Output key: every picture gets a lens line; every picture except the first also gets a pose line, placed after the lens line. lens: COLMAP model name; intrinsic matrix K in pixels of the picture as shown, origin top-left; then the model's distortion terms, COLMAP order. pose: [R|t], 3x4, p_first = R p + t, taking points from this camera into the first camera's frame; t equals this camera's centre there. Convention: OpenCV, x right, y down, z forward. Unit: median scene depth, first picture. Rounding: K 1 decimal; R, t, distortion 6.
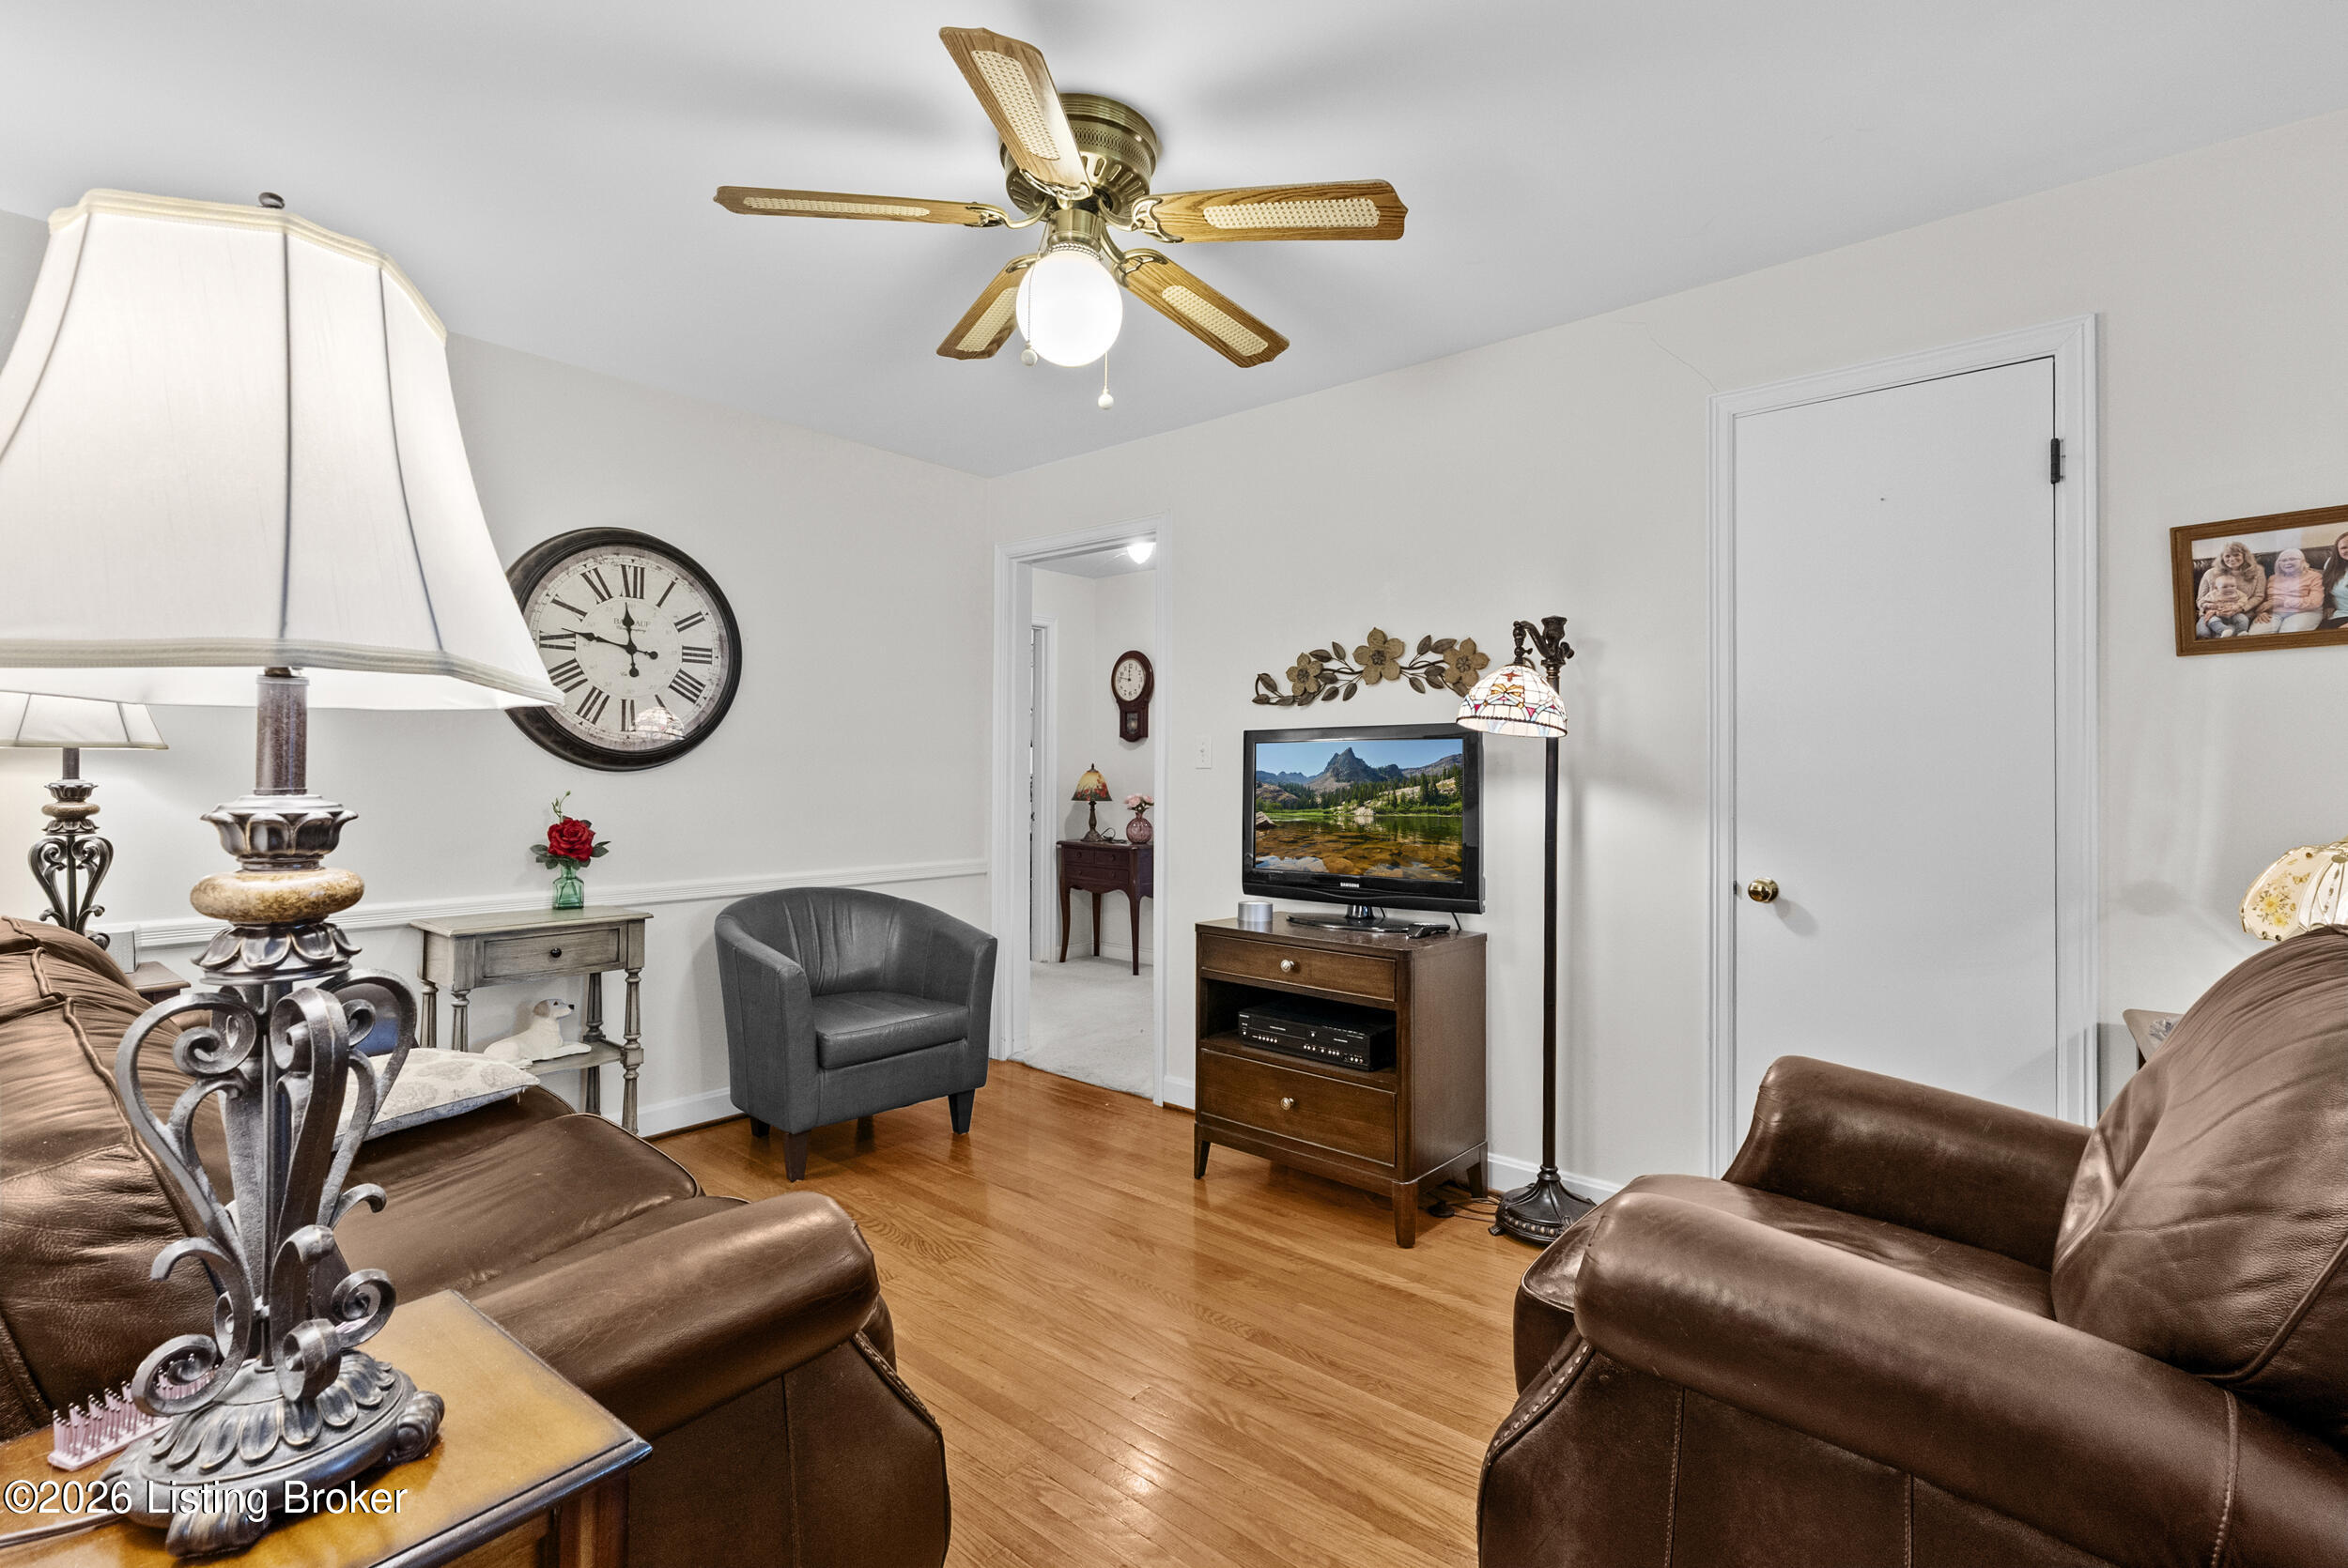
lens RADIAL K [[1062.0, 0, 1173.7], [0, 1062.0, 771.3], [0, 0, 1]] dist [-0.007562, 0.003202]
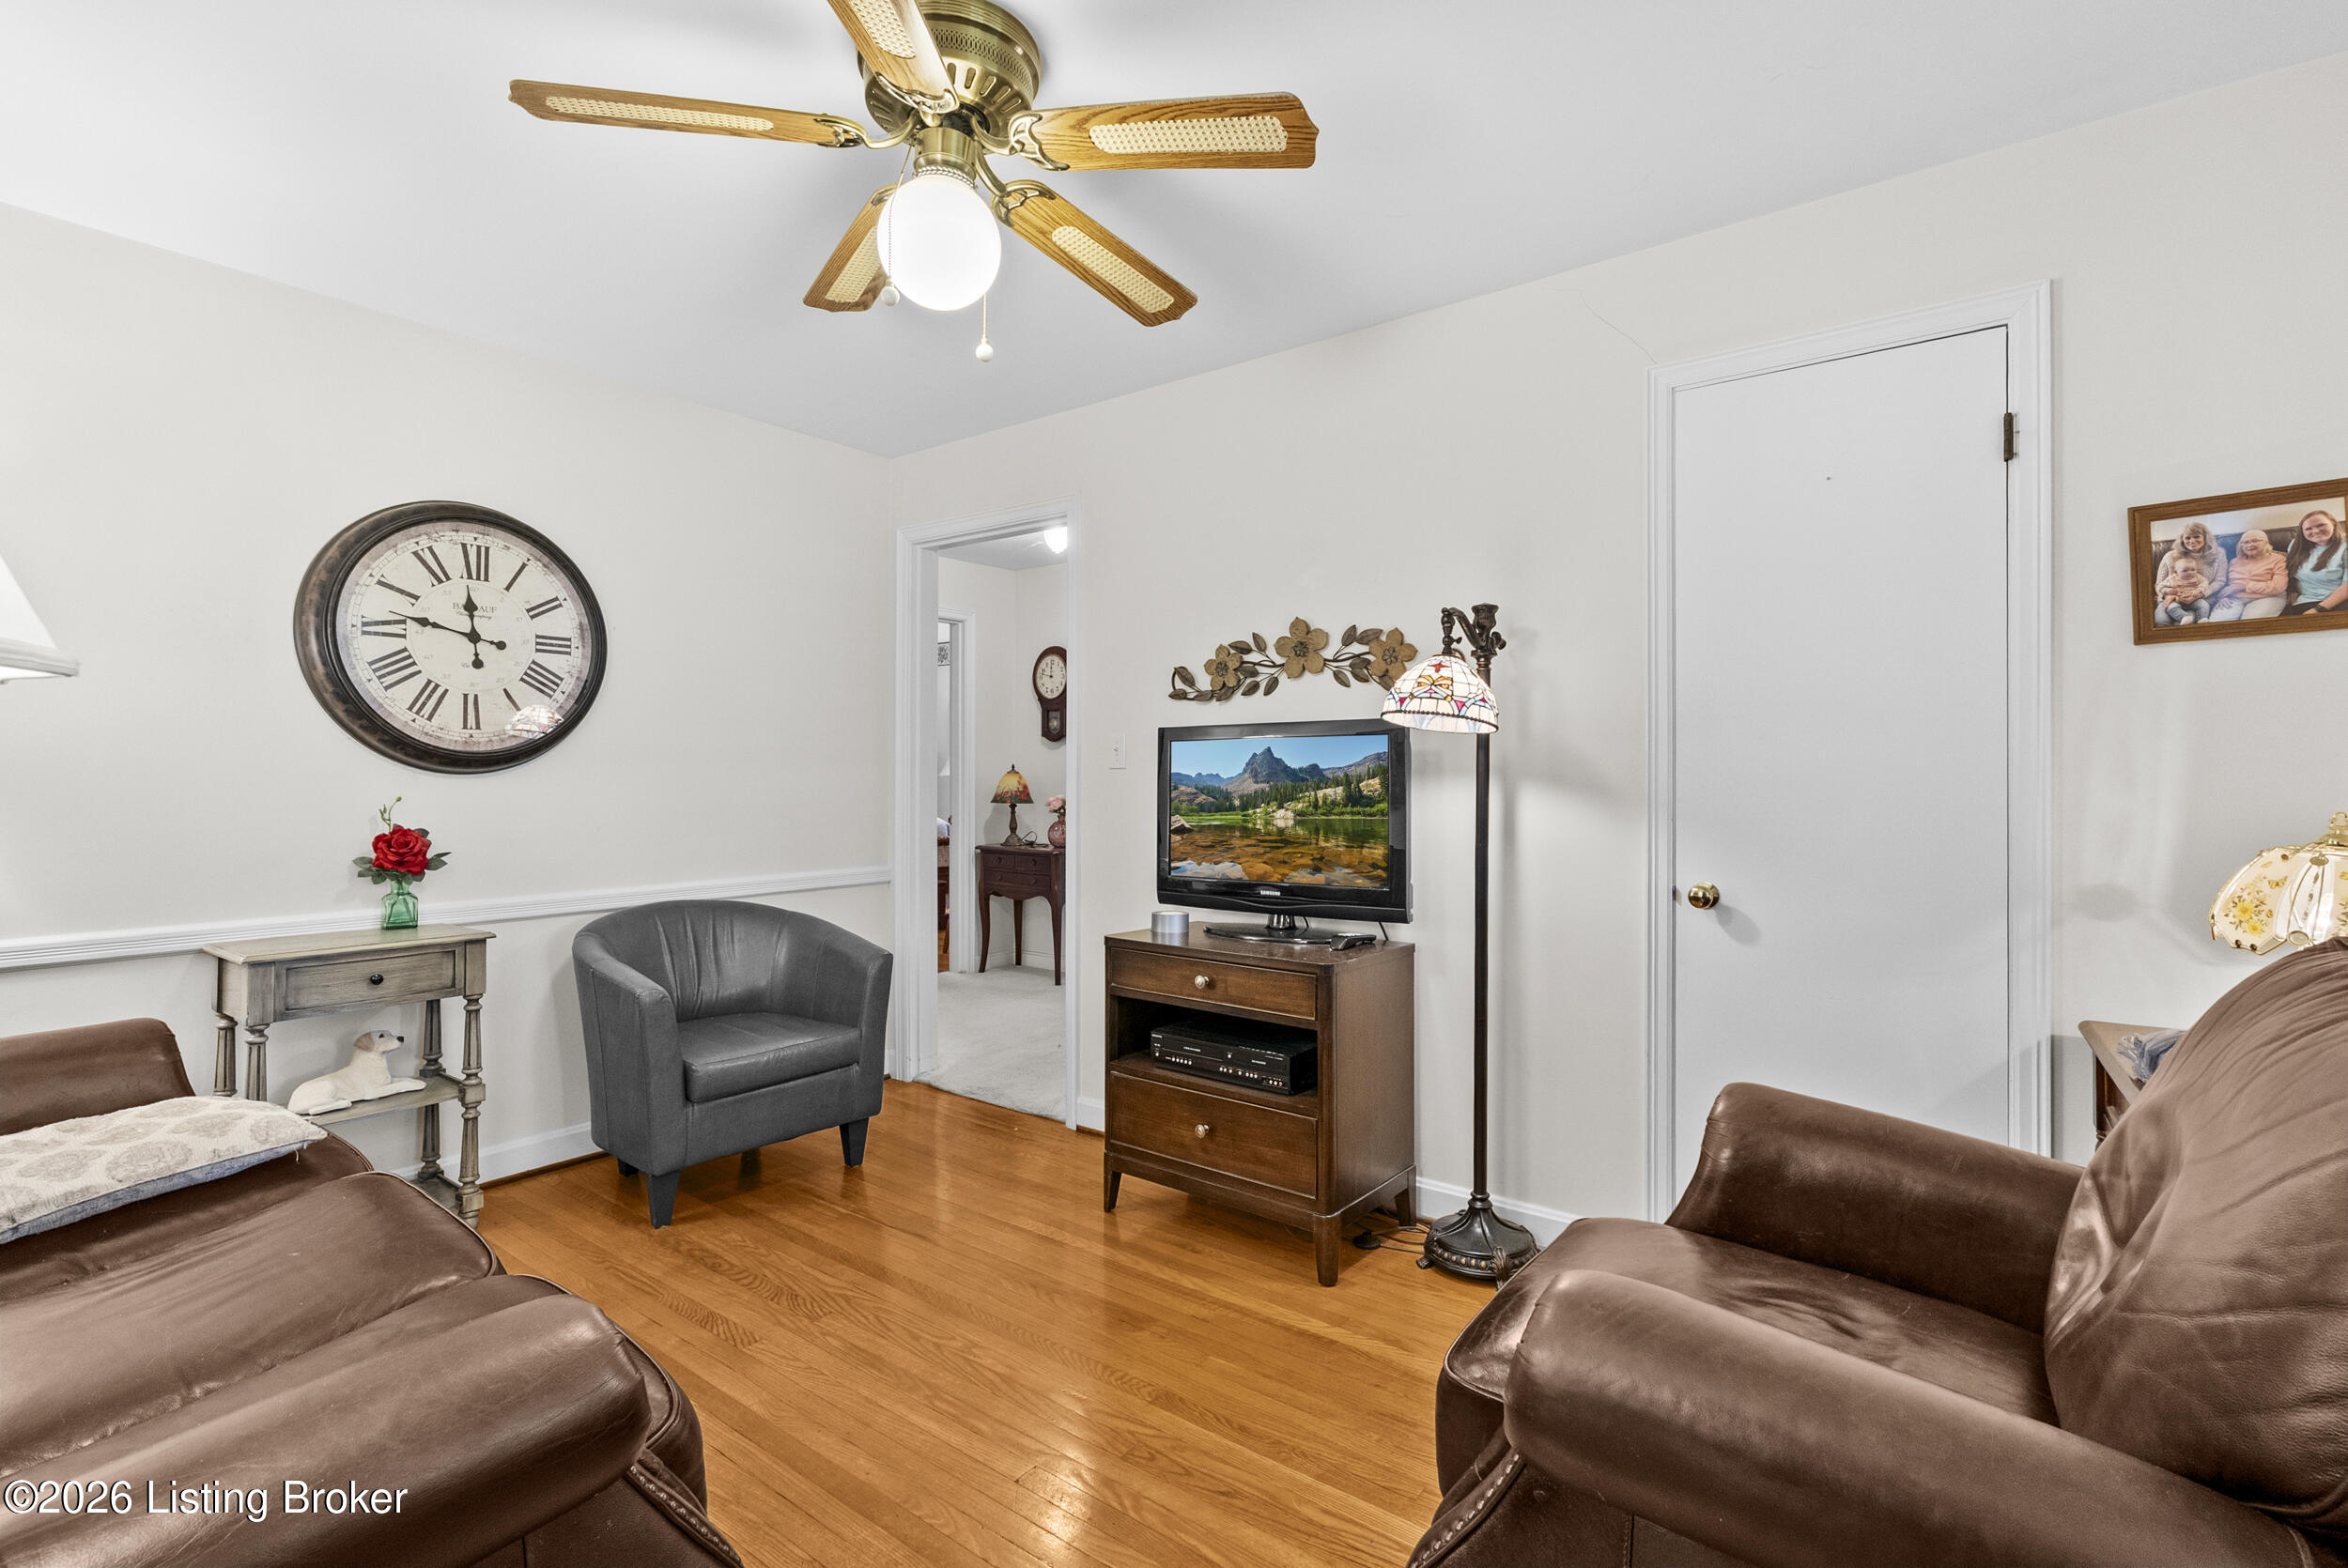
lens RADIAL K [[1062.0, 0, 1176.1], [0, 1062.0, 782.3], [0, 0, 1]] dist [-0.007562, 0.003202]
pose [[0.998311, -0.004341, 0.057926, 0.040028], [0.003781, 0.999945, 0.009772, 0.000913], [-0.057965, -0.009536, 0.998273, 0.101418]]
